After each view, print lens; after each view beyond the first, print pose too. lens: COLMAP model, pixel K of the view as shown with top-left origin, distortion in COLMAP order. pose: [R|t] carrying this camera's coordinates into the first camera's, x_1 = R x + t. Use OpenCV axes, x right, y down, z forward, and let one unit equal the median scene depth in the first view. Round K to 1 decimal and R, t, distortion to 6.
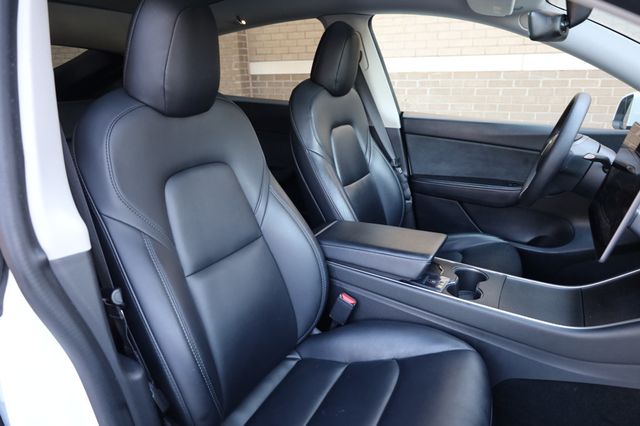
lens RADIAL K [[438.8, 0, 320.0], [0, 438.8, 213.0], [0, 0, 1]] dist [-0.008536, 0.000236]
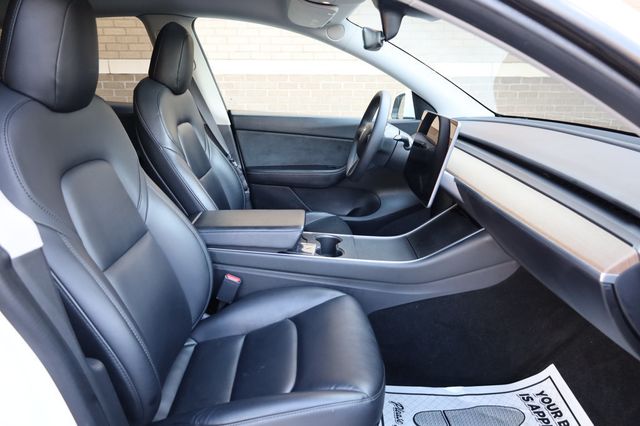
lens RADIAL K [[438.8, 0, 320.0], [0, 438.8, 213.0], [0, 0, 1]] dist [-0.008536, 0.000236]
pose [[0.881079, -0.123059, 0.456680, -0.174197], [0.126437, 0.991701, 0.023292, 0.028536], [-0.455757, 0.037219, 0.889326, -0.058145]]
